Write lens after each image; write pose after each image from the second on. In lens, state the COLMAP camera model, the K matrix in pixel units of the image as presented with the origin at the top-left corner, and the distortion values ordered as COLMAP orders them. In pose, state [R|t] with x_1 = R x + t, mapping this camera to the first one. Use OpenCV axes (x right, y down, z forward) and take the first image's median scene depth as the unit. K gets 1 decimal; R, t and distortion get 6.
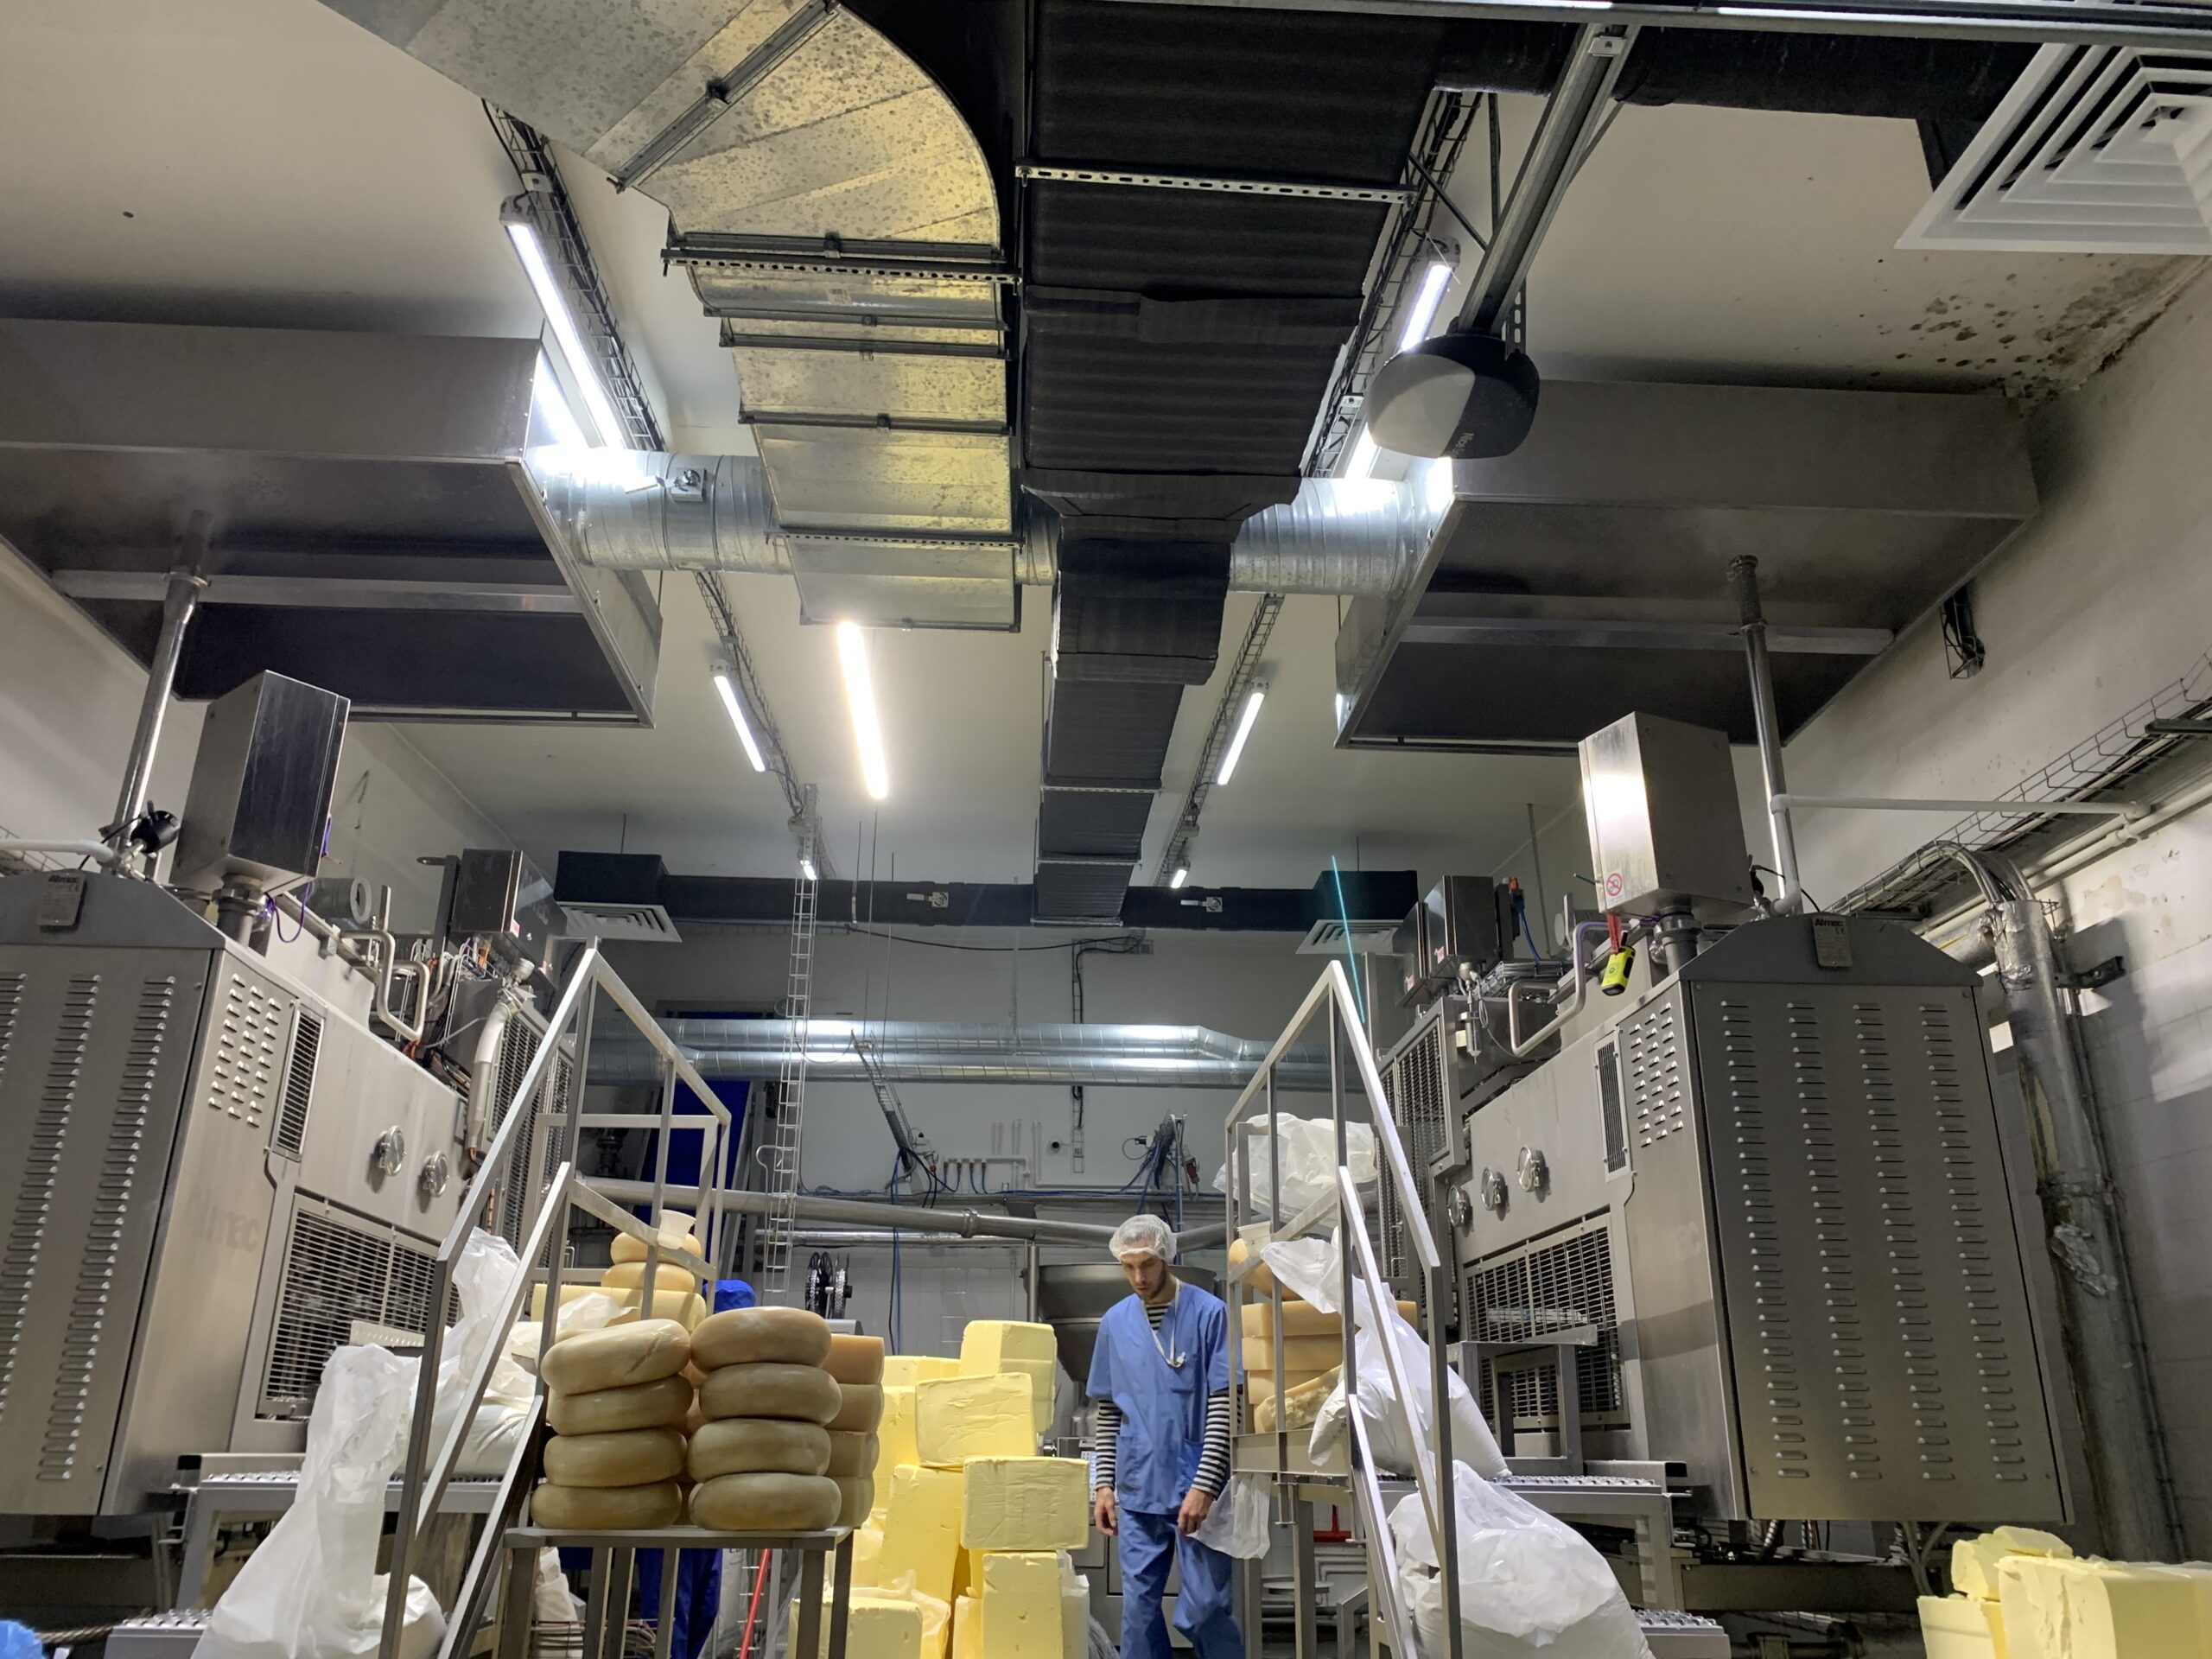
lens RADIAL K [[1731.7, 0, 1106.0], [0, 1731.7, 829.5], [0, 0, 1]] dist [0.001104, -0.004022]
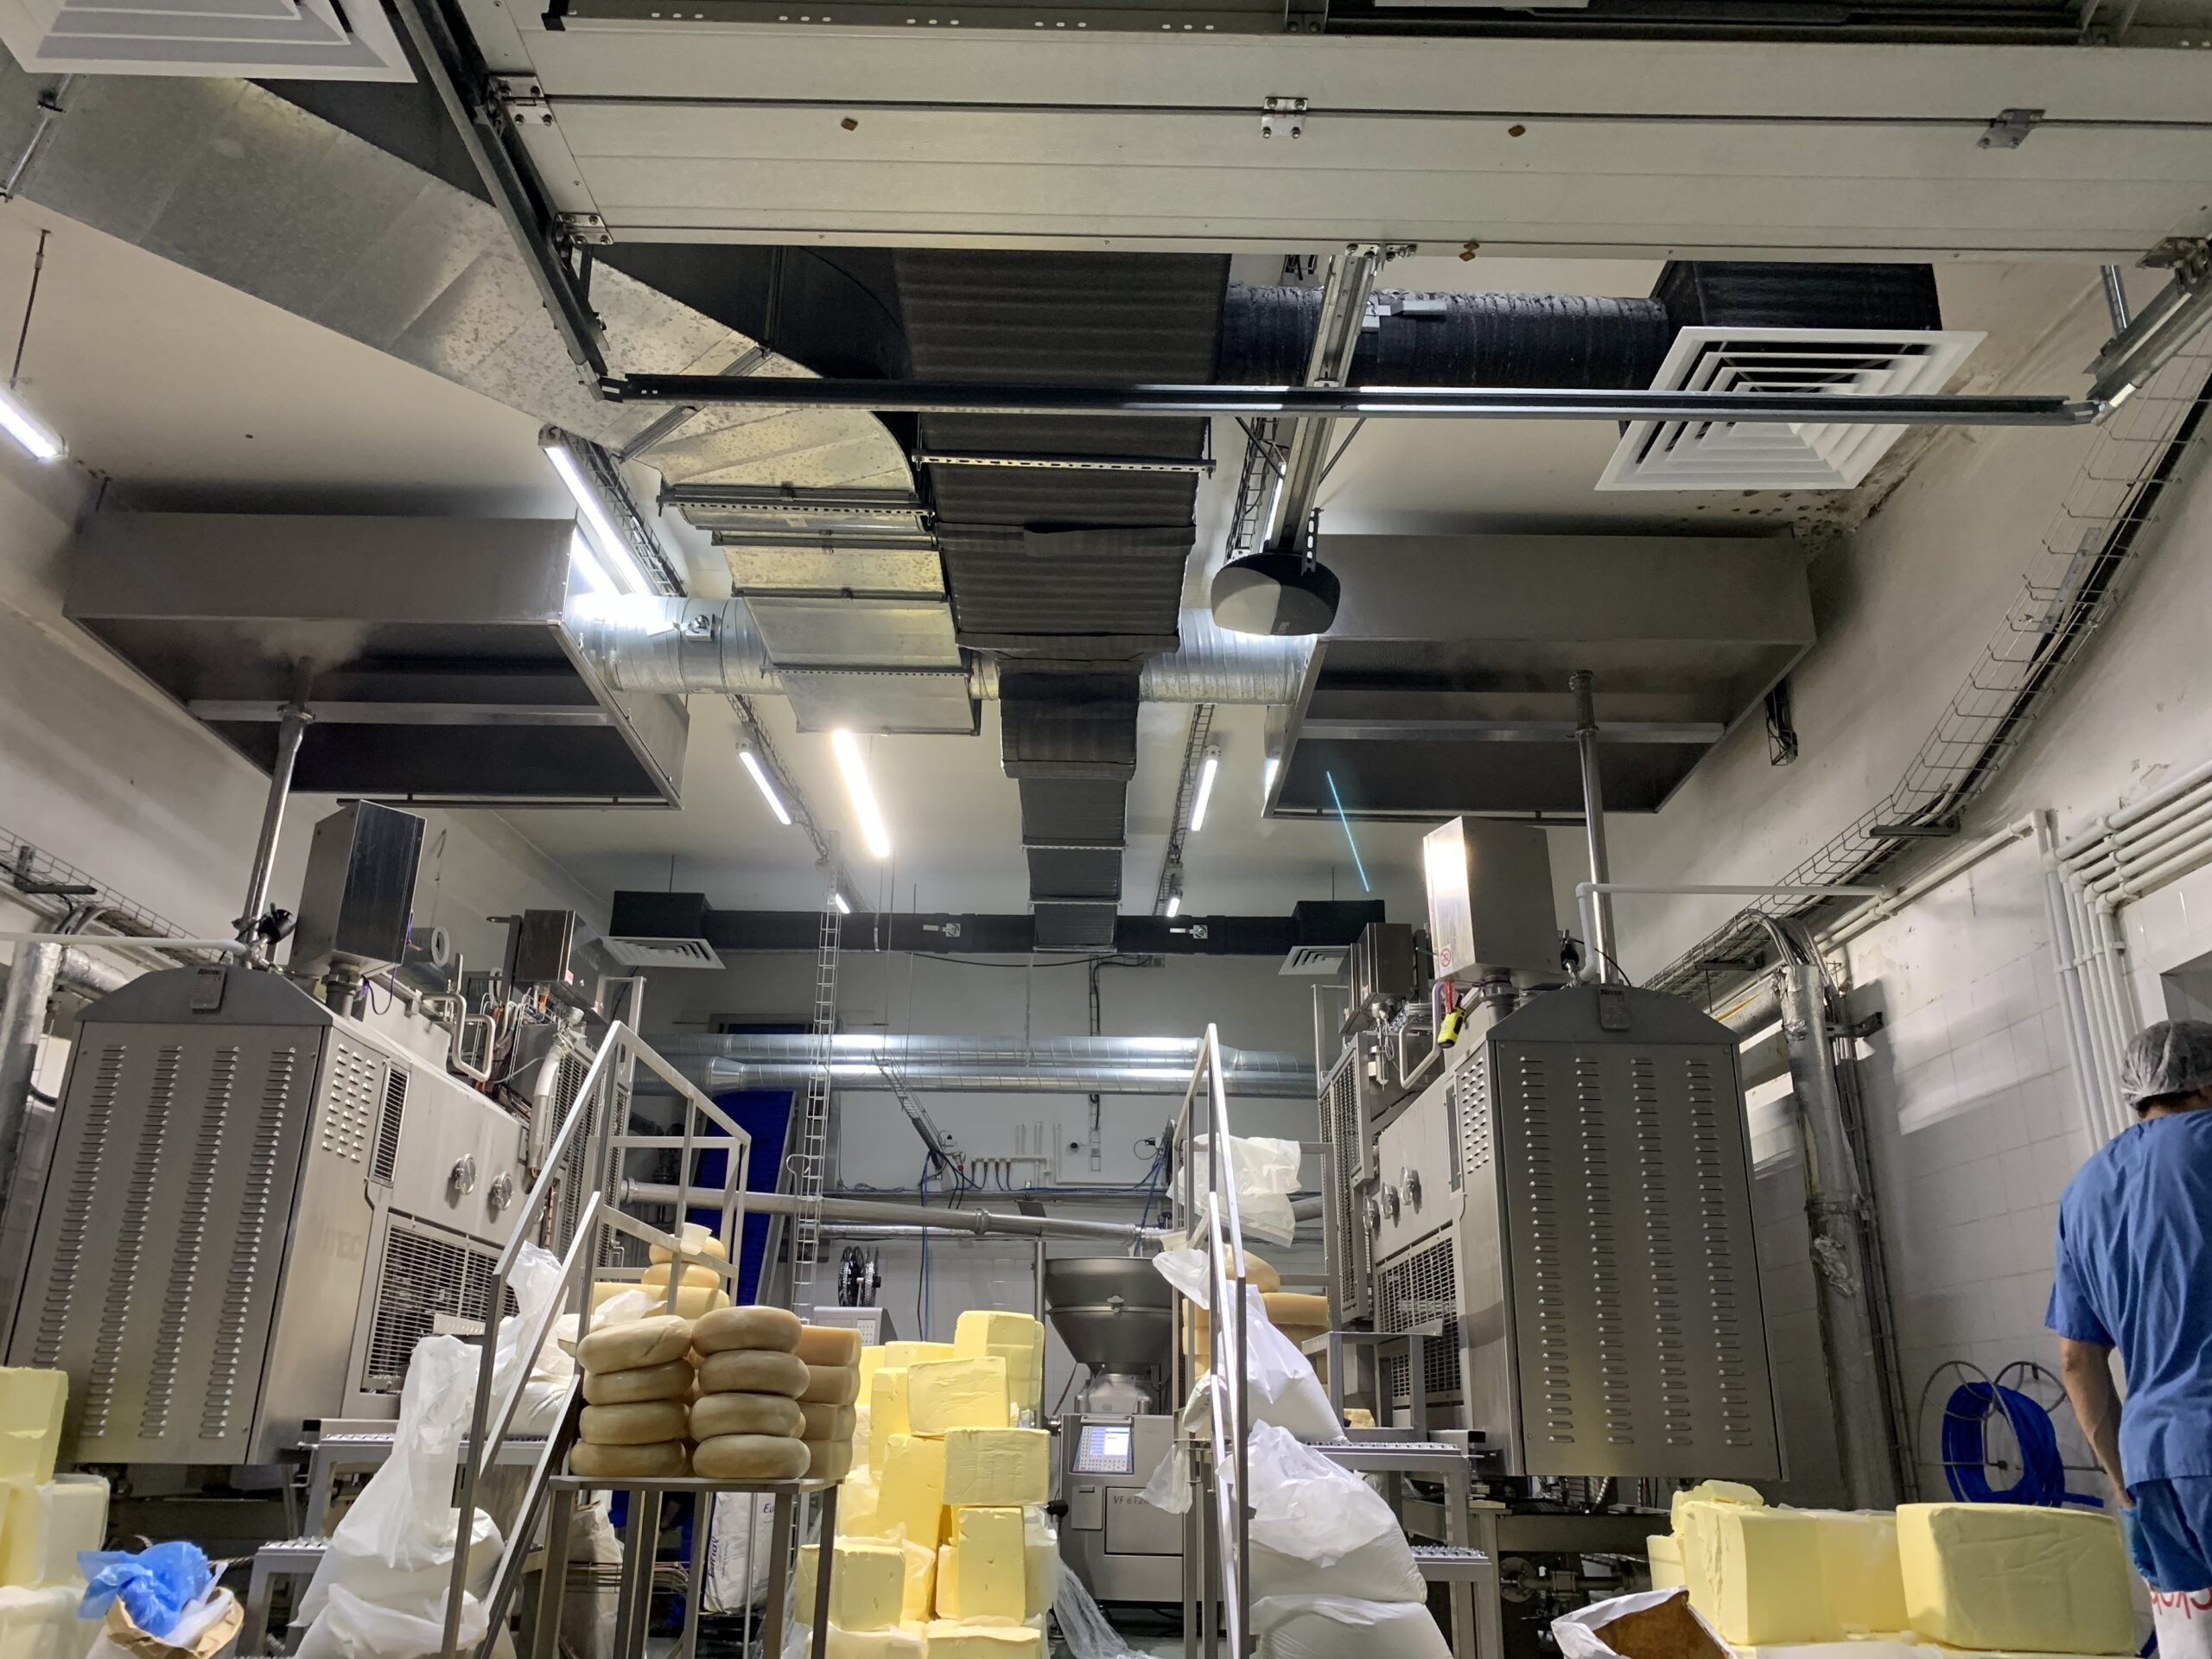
lens RADIAL K [[1761.2, 0, 1118.2], [0, 1761.2, 800.6], [0, 0, 1]] dist [0.010761, -0.019695]
pose [[0.999085, -0.010949, -0.041335, 0.106471], [0.010944, 0.999940, -0.000345, -0.075791], [0.041337, -0.000108, 0.999145, -0.234017]]
